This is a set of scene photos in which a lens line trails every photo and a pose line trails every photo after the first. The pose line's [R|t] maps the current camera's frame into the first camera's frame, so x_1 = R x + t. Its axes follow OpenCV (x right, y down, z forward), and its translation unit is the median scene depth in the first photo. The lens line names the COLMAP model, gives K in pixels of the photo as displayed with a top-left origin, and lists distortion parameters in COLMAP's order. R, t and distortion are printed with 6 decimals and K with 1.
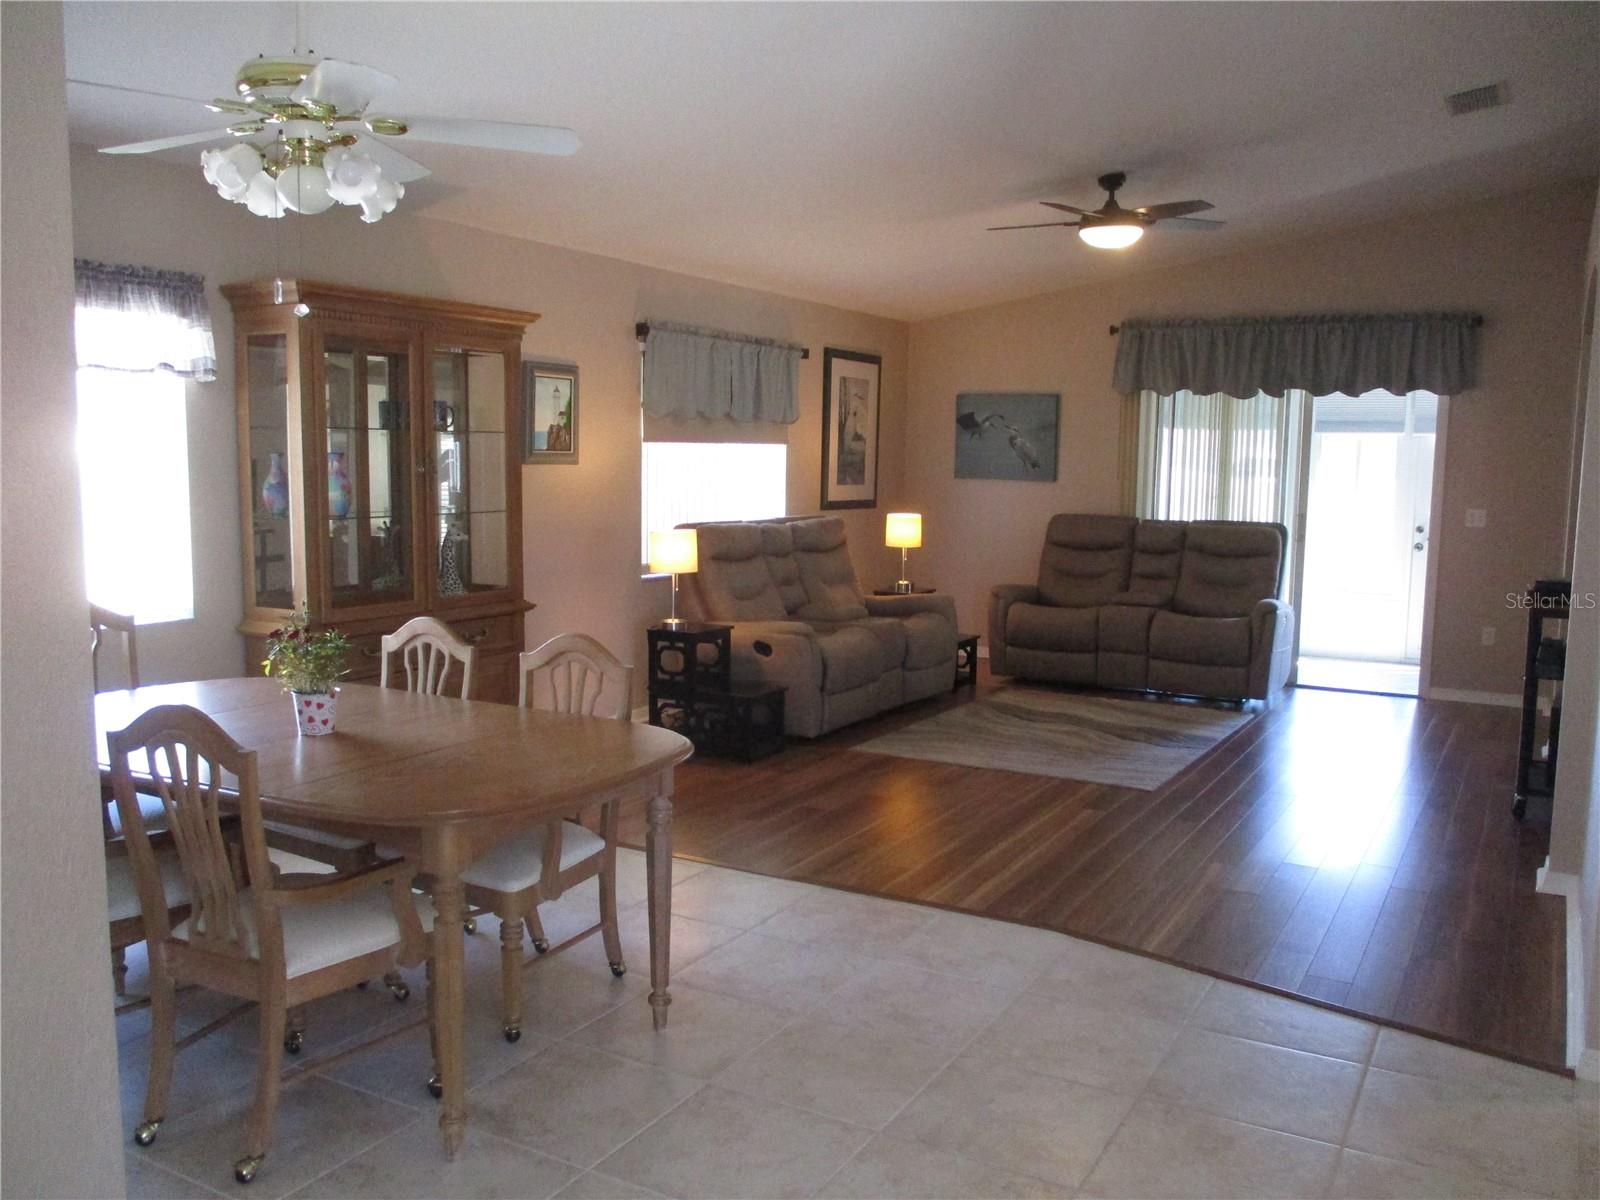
lens RADIAL K [[1333.9, 0, 800.0], [0, 1333.9, 600.0], [0, 0, 1]] dist [-0.018146, 0.001603]
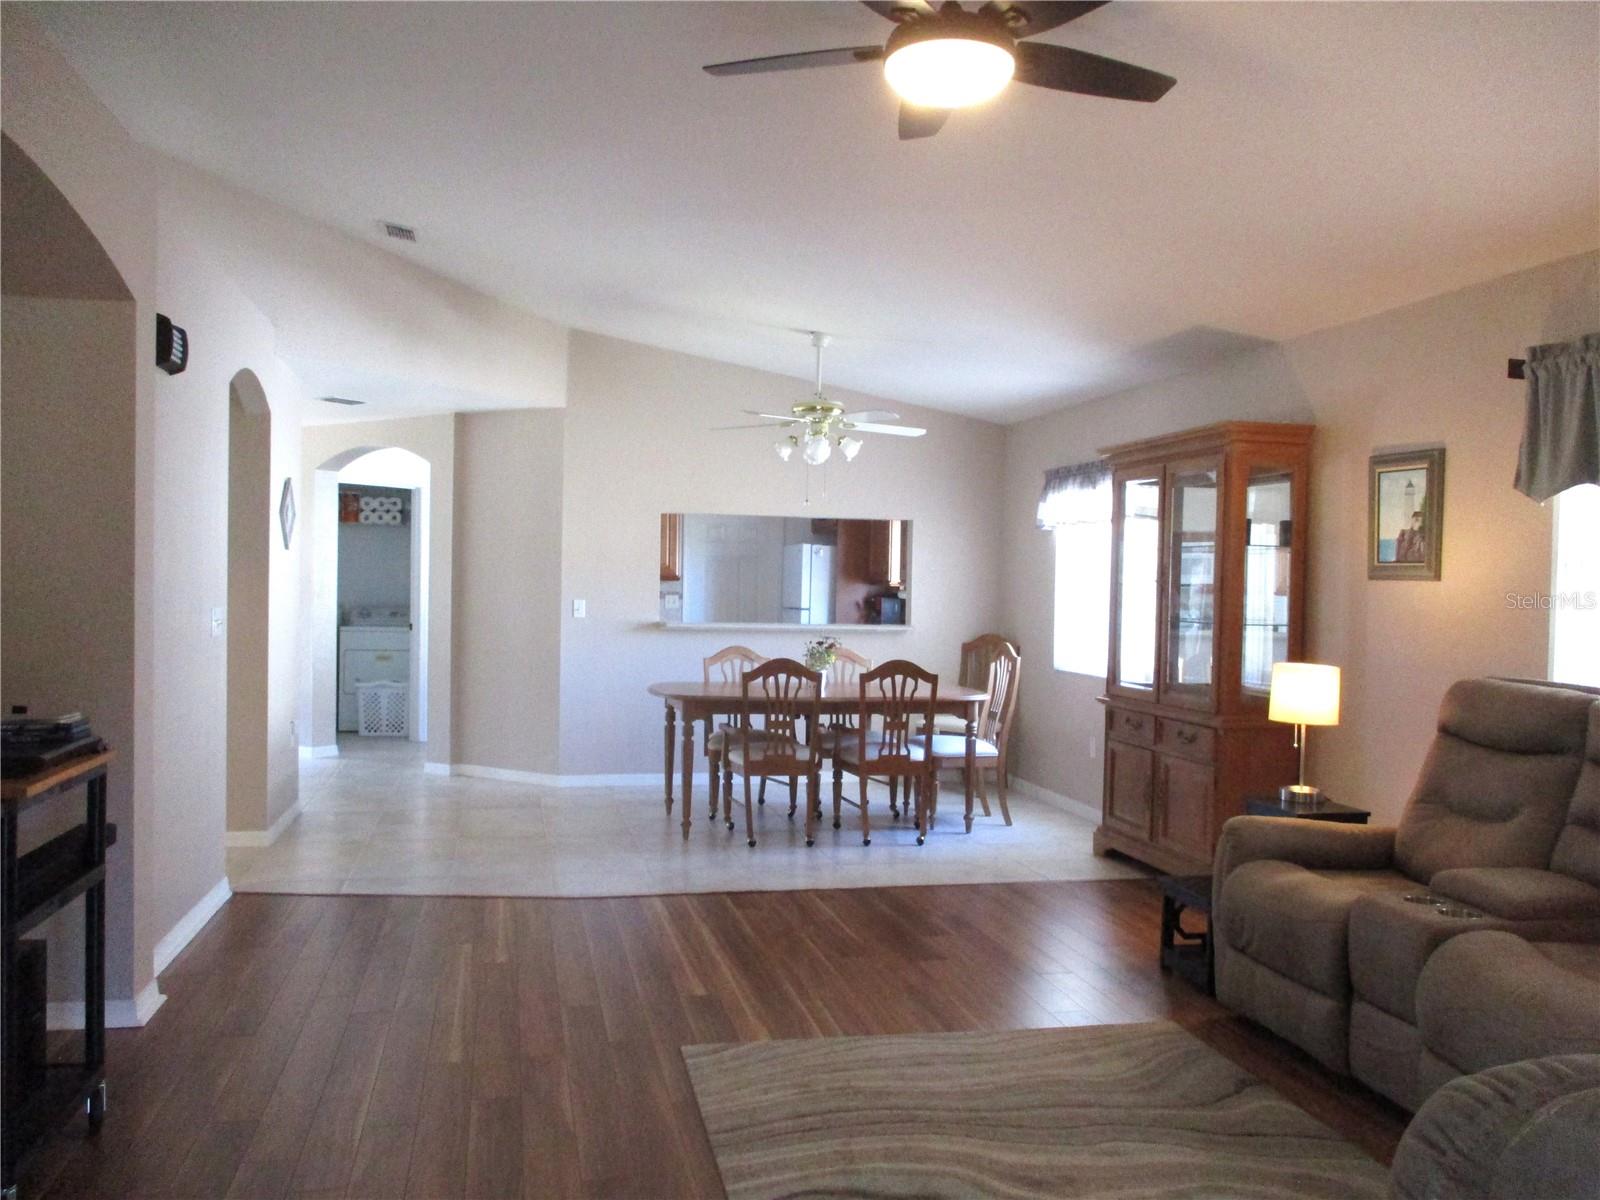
lens RADIAL K [[1333.9, 0, 800.0], [0, 1333.9, 600.0], [0, 0, 1]] dist [-0.018146, 0.001603]
pose [[-0.737920, -0.016253, -0.674693, 0.481025], [-0.104747, 0.990354, 0.090705, -0.100166], [0.666710, 0.137605, -0.732504, 1.078318]]
